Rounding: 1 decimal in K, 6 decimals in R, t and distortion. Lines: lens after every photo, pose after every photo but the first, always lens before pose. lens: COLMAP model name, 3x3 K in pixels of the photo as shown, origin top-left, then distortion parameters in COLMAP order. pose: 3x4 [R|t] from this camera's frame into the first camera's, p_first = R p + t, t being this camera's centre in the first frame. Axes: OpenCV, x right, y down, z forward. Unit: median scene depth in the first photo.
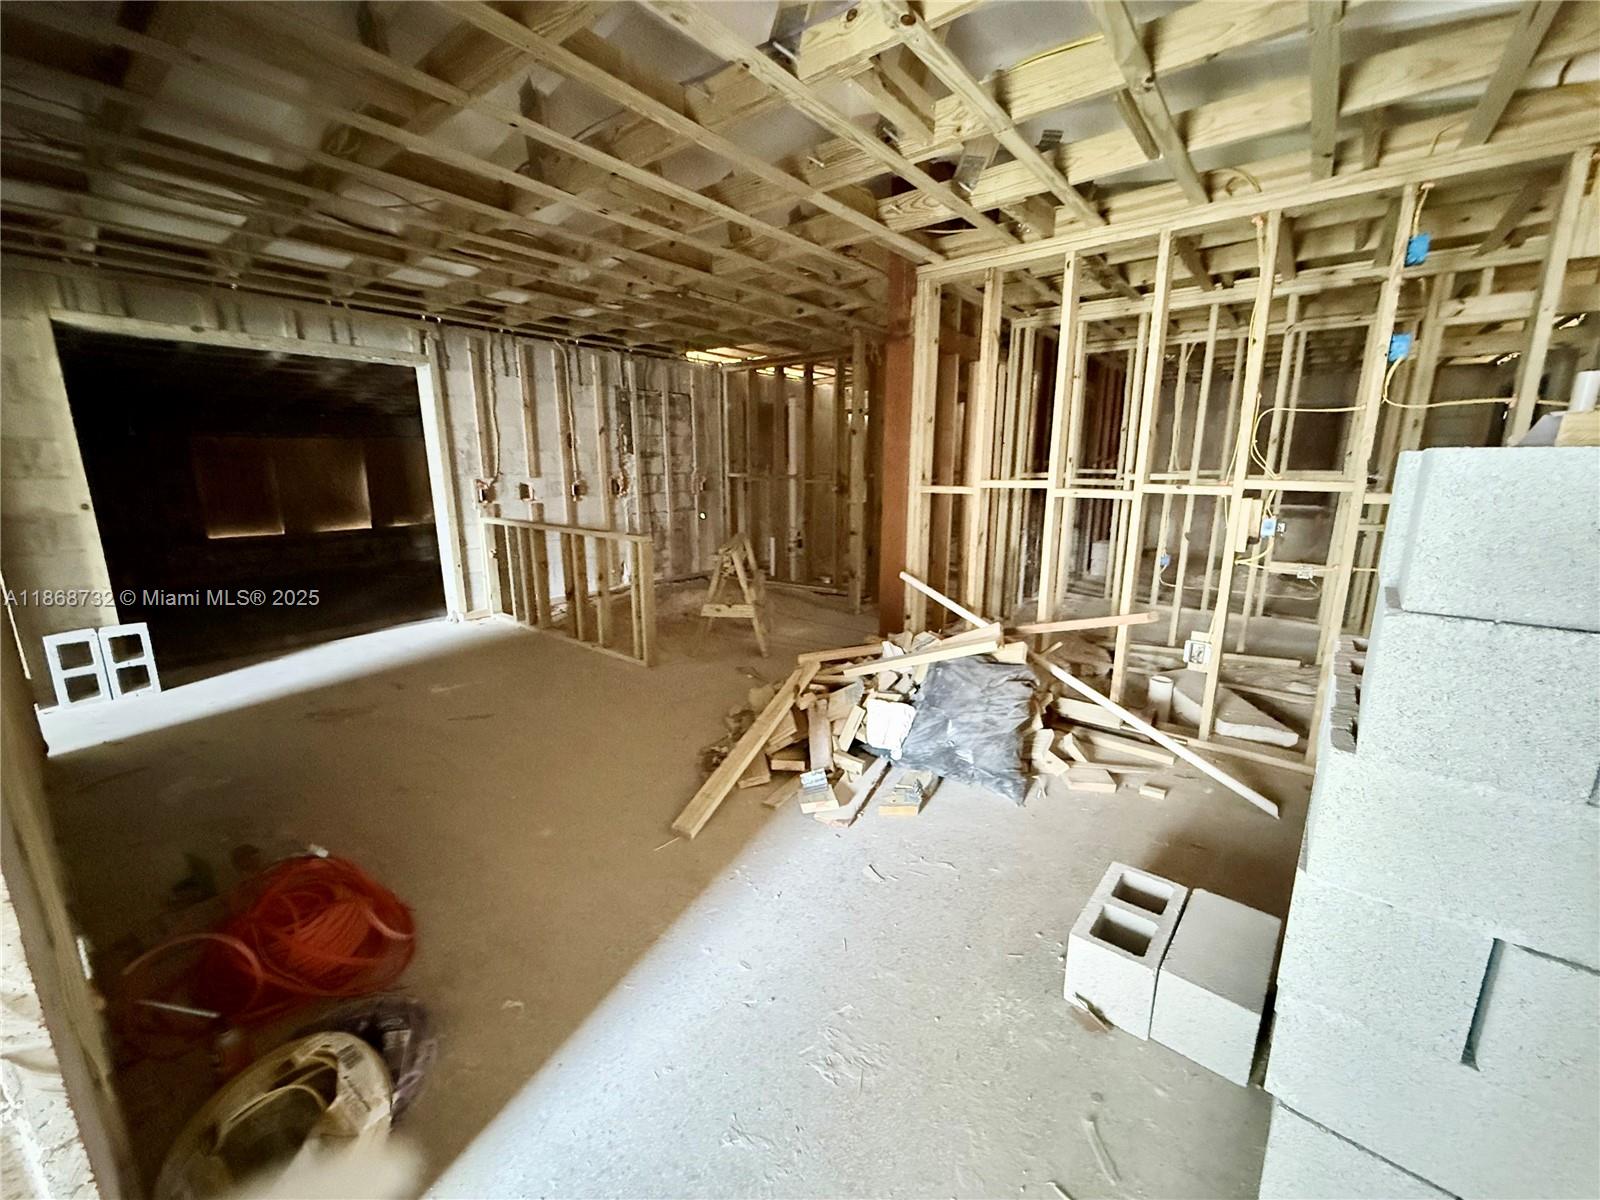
lens RADIAL K [[638.6, 0, 800.0], [0, 638.6, 600.1], [0, 0, 1]] dist [-0.000098, 0.000010]
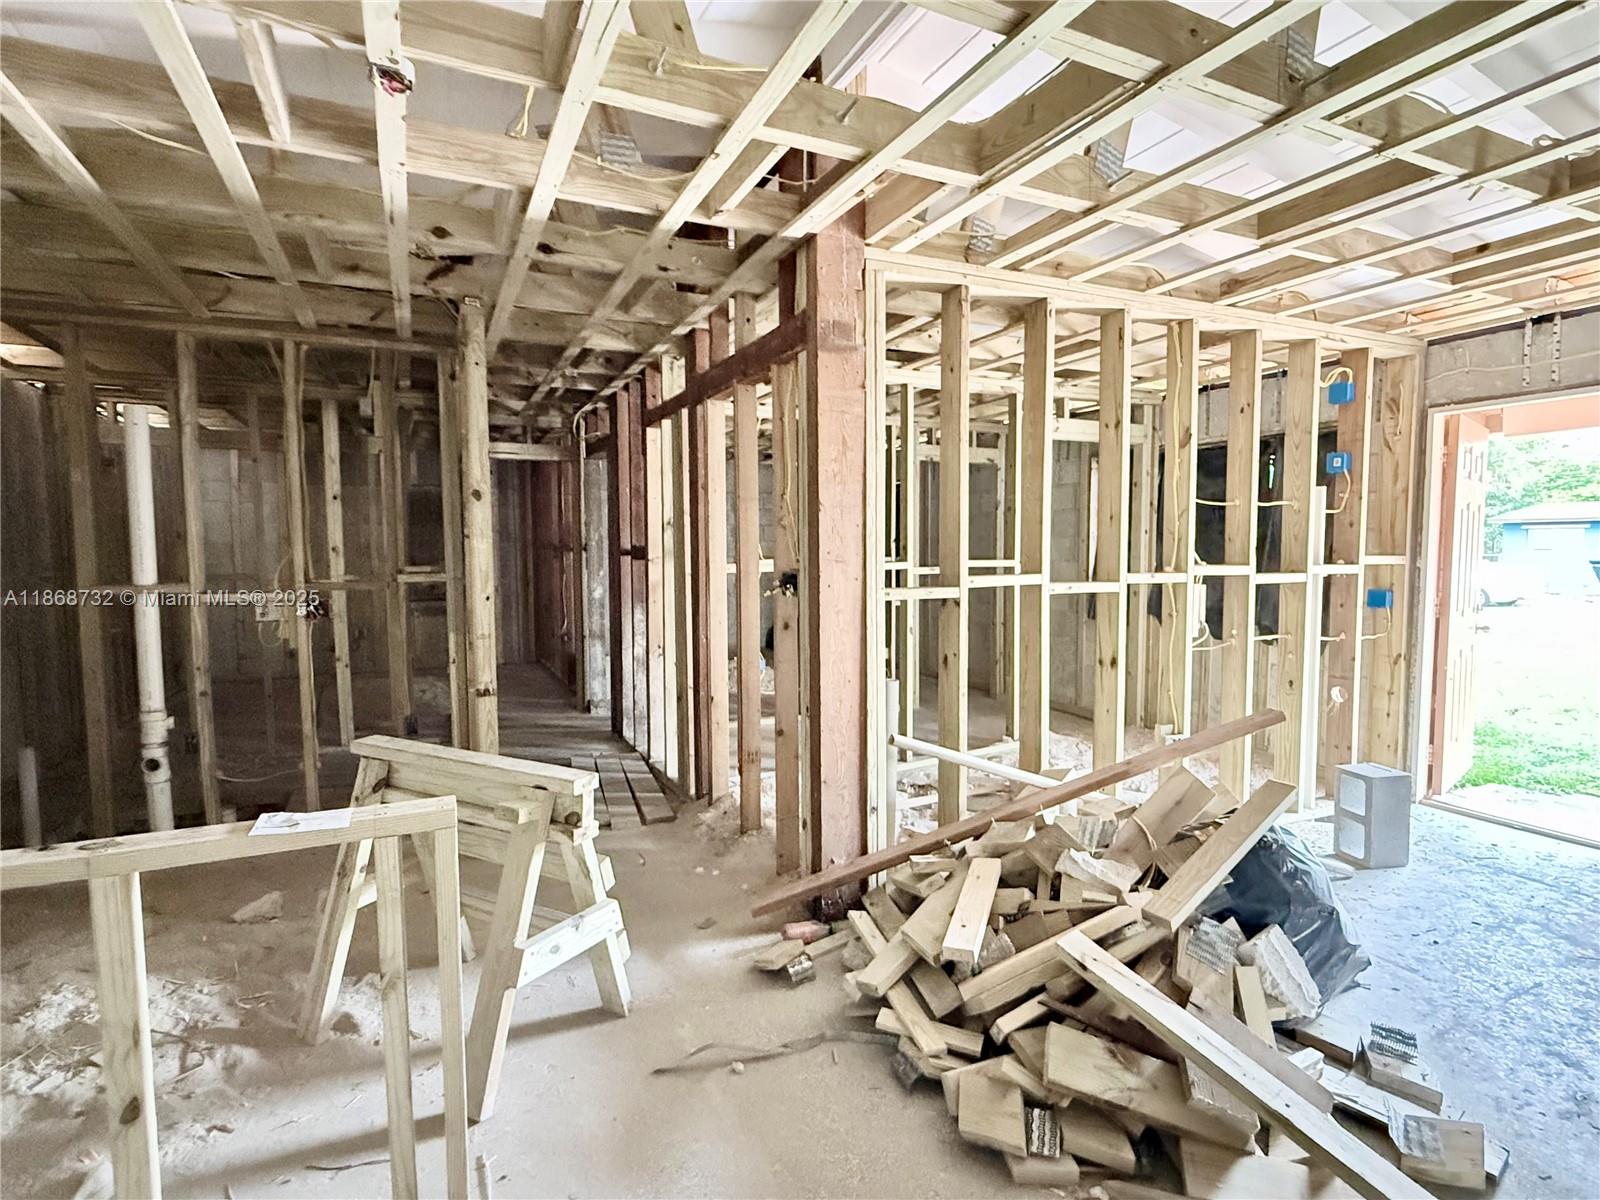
lens RADIAL K [[815.4, 0, 799.1], [0, 815.4, 602.8], [0, 0, 1]] dist [-0.003341, -0.000648]
pose [[0.444359, -0.061346, 0.893746, -0.561487], [0.193439, 0.980688, -0.028862, -0.167392], [-0.874715, 0.185710, 0.447644, 0.761154]]
